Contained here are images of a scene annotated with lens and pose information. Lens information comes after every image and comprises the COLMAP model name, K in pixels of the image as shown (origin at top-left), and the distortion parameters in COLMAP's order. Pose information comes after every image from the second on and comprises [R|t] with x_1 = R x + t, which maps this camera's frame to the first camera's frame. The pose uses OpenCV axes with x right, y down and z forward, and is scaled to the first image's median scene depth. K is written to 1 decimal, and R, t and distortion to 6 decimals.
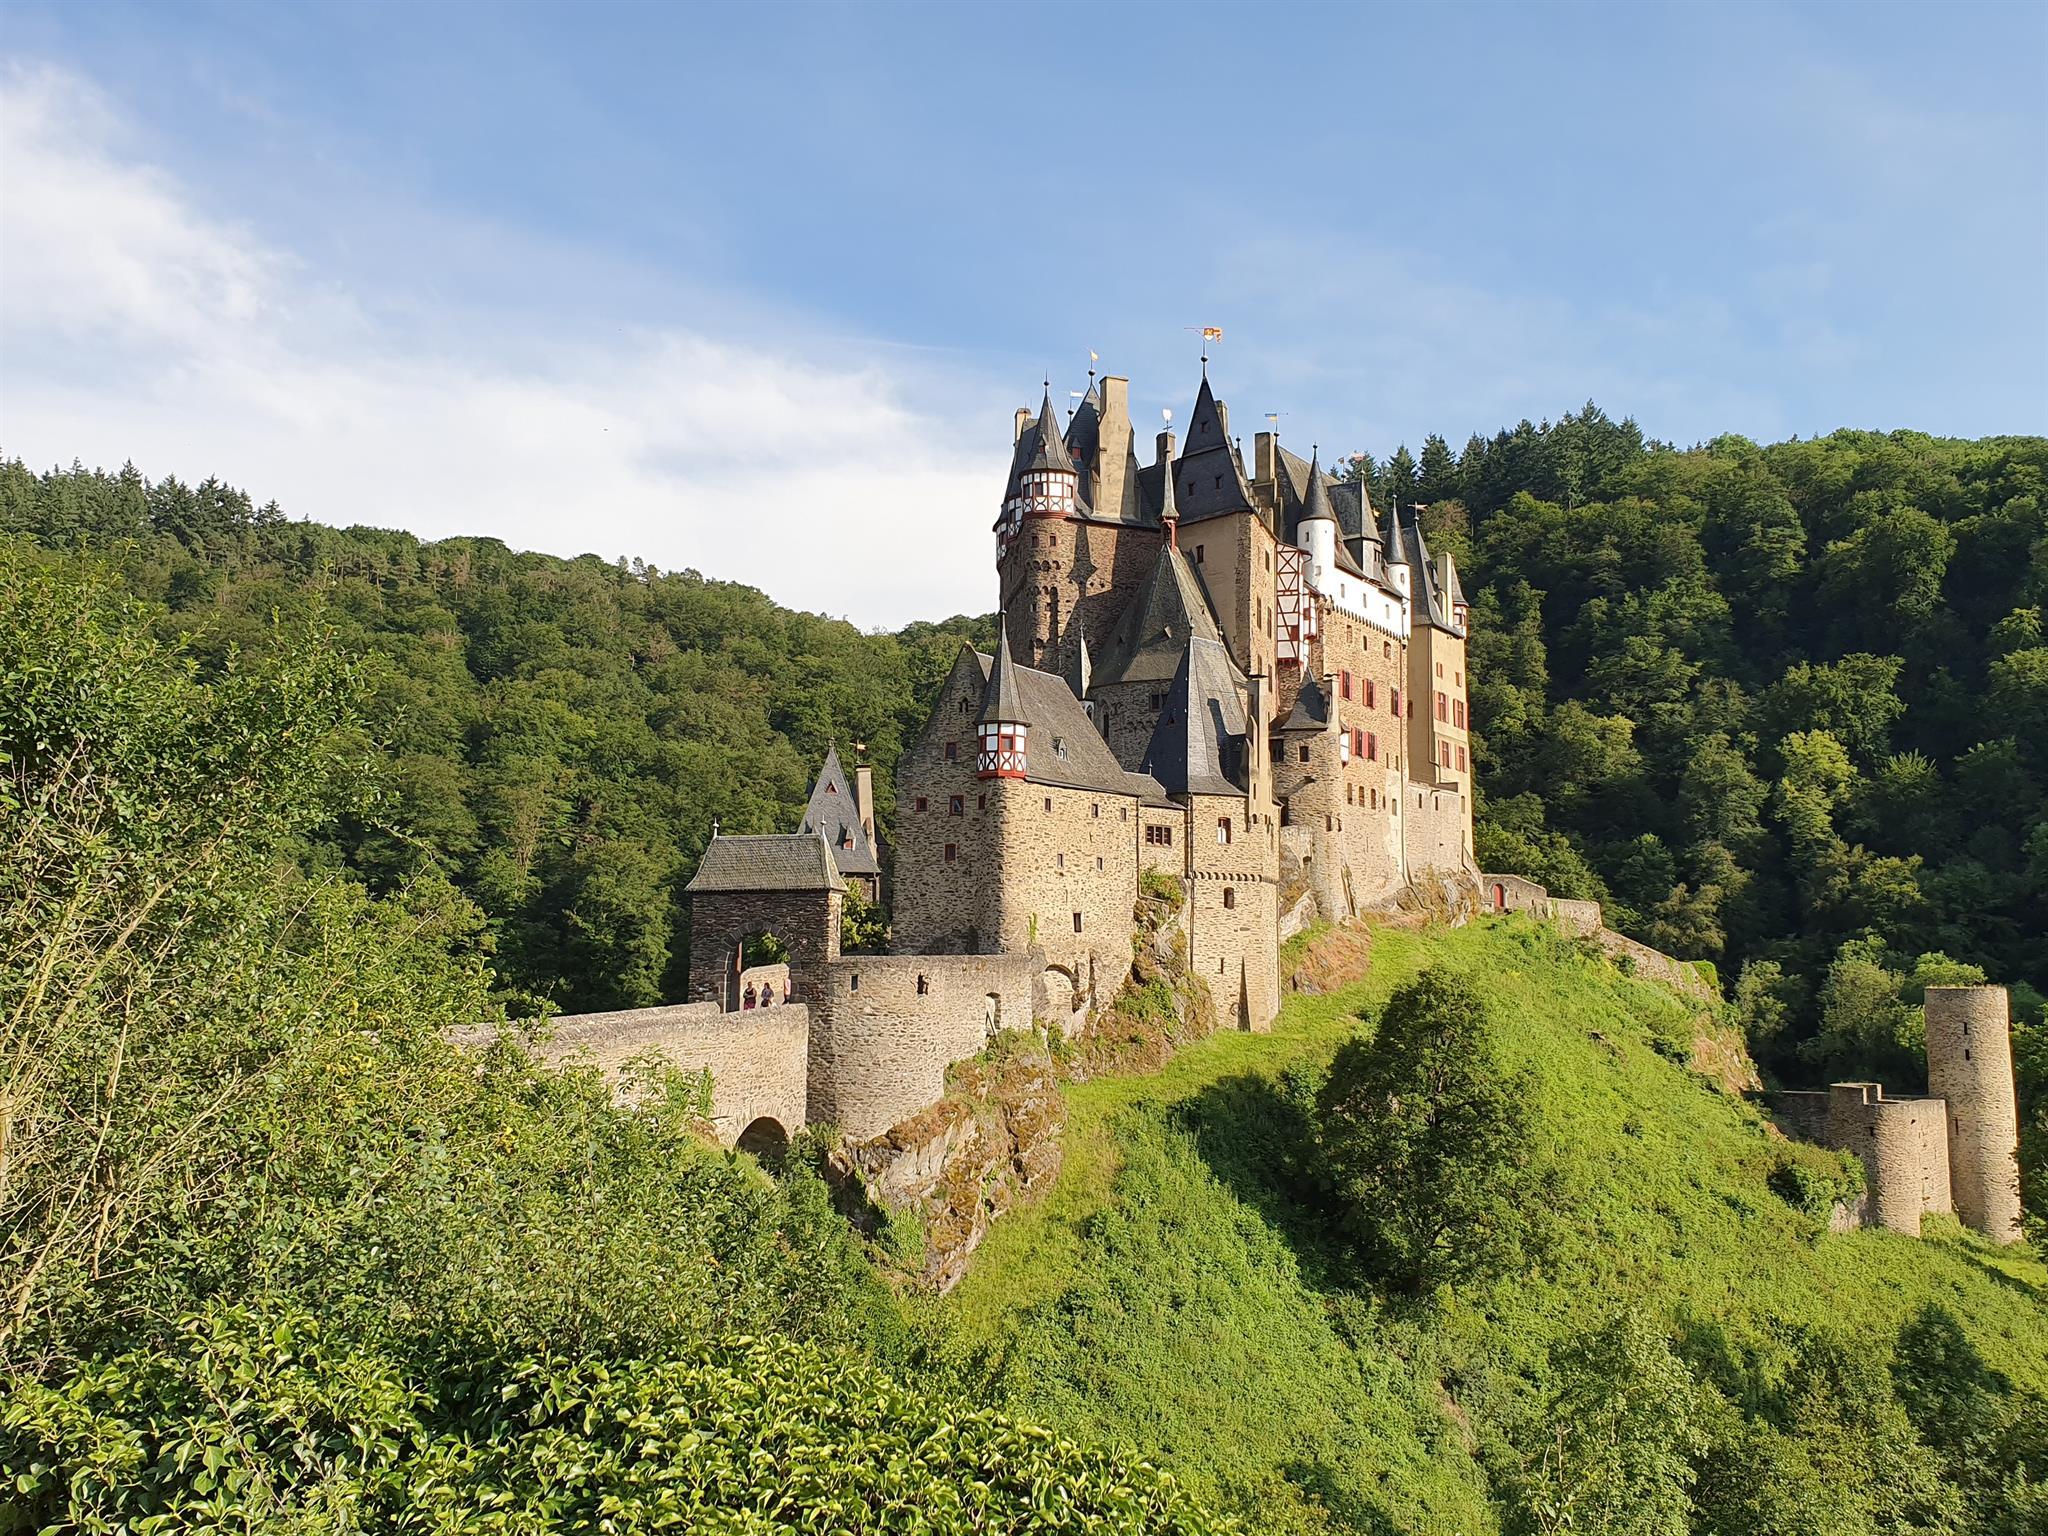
lens RADIAL K [[1802.4, 0, 1025.1], [0, 1802.4, 766.4], [0, 0, 1]] dist [0.034107, -0.005741]
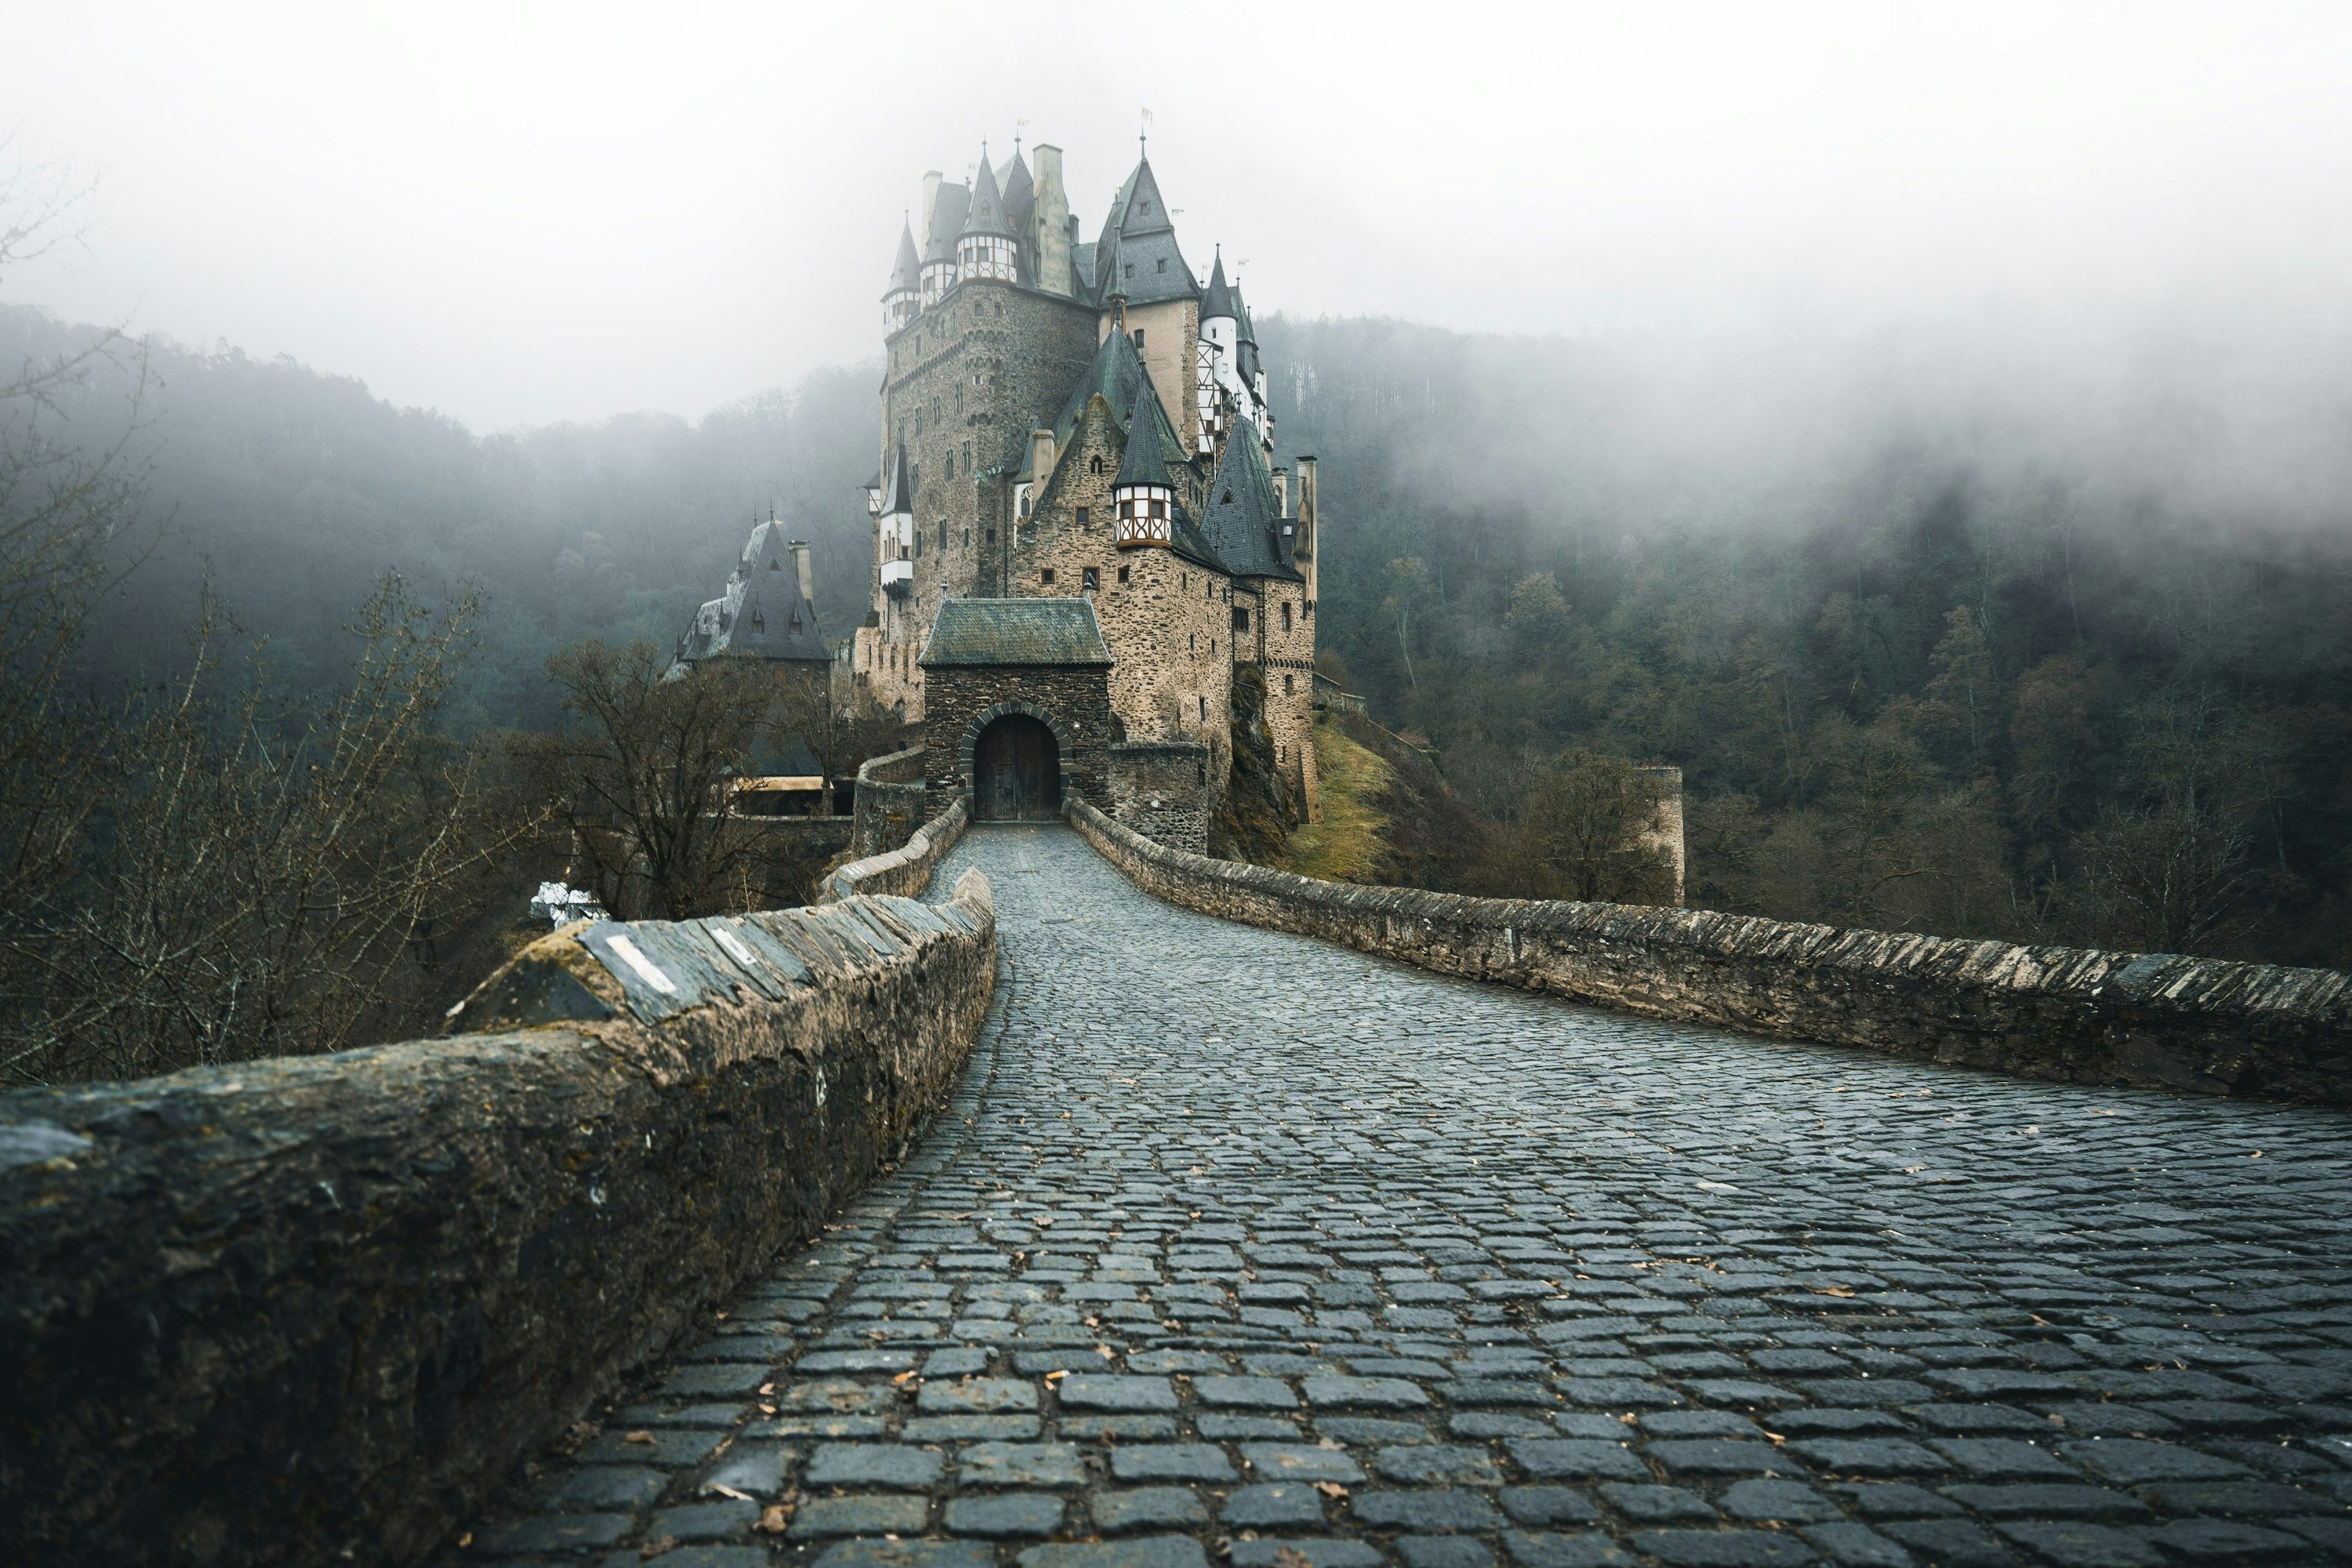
lens RADIAL K [[1587.8, 0, 1170.1], [0, 1587.8, 768.3], [0, 0, 1]] dist [-0.027936, 0.001328]
pose [[0.935148, -0.011866, 0.354058, -0.187546], [-0.028731, 0.993606, 0.109183, 0.018968], [-0.353090, -0.112275, 0.928828, 0.162632]]
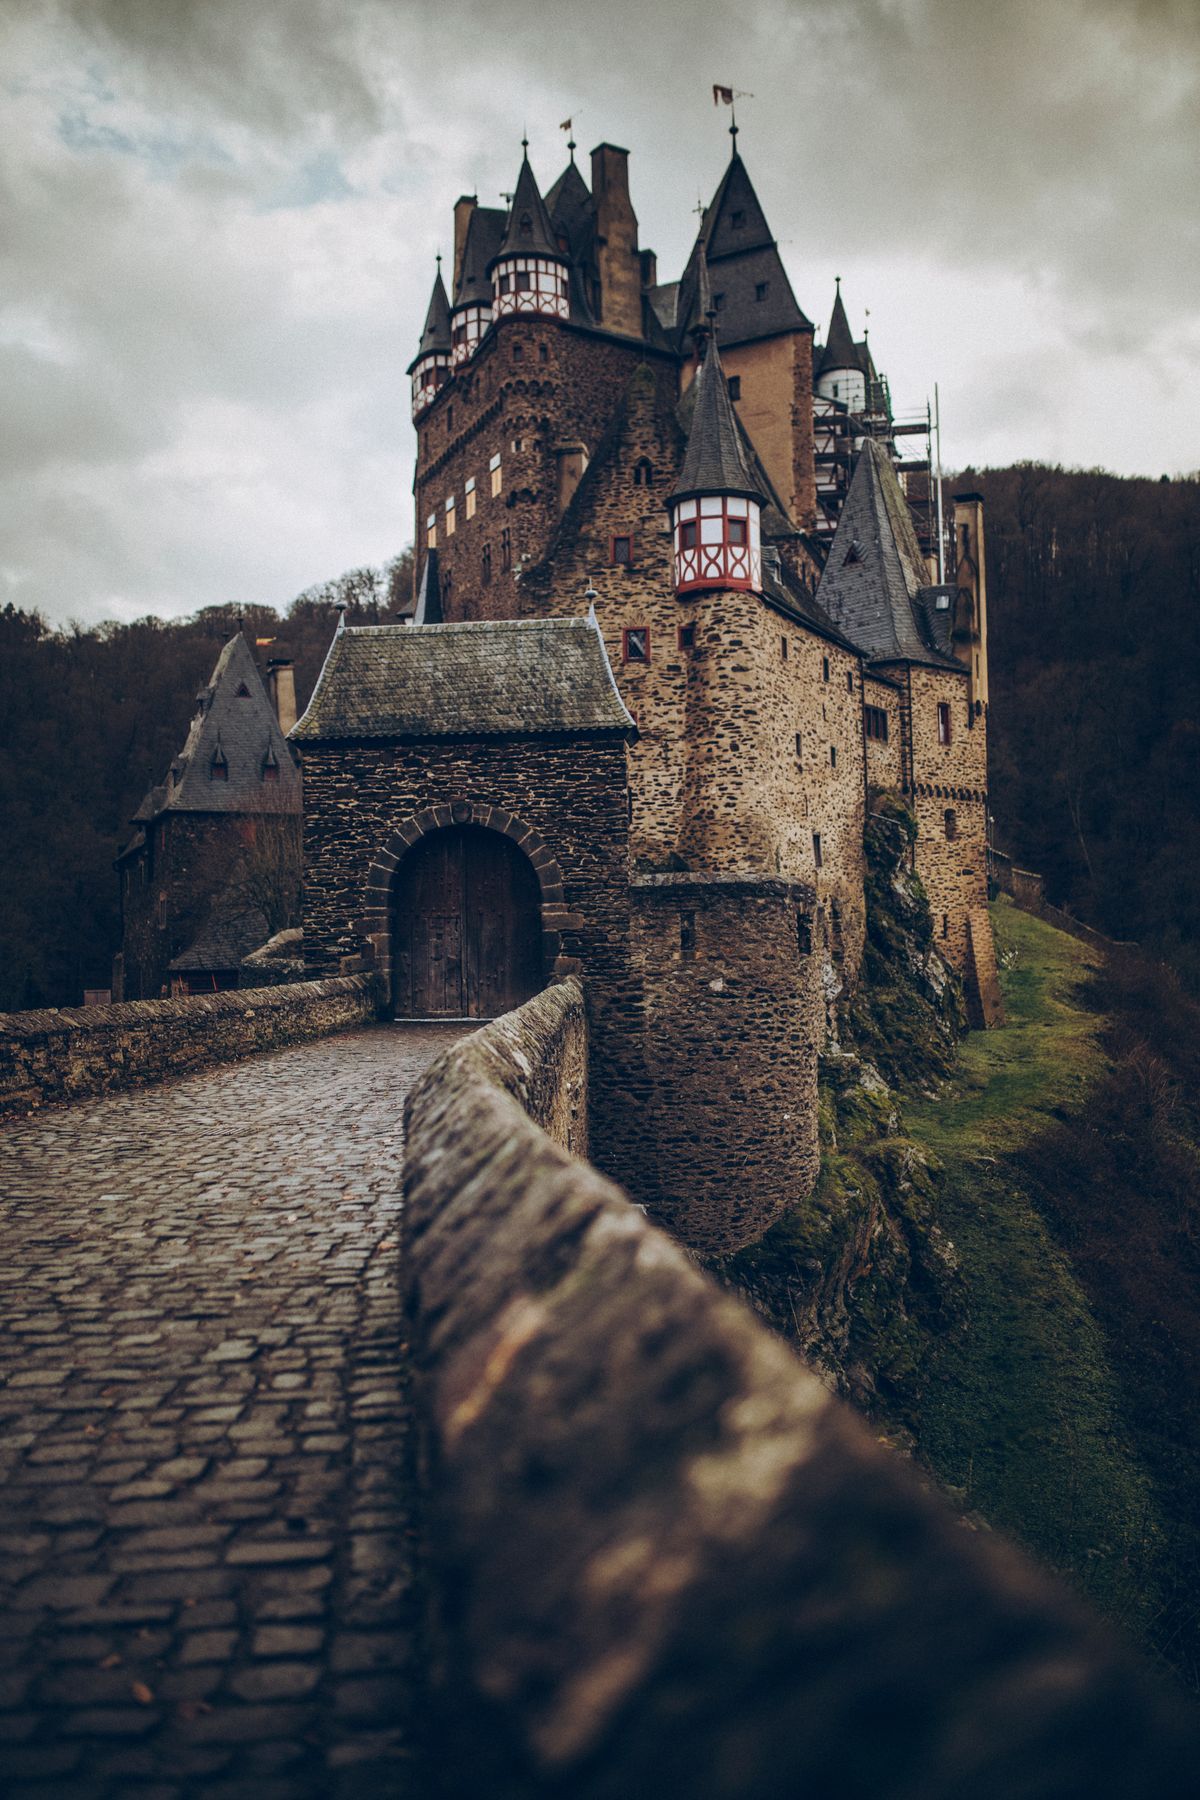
lens RADIAL K [[1711.8, 0, 600.6], [0, 1711.8, 891.8], [0, 0, 1]] dist [-0.056021, 0.011323]
pose [[0.970919, -0.009620, 0.239215, -0.119967], [-0.004360, 0.998316, 0.057842, 0.045851], [-0.239368, -0.057203, 0.969242, 0.314189]]
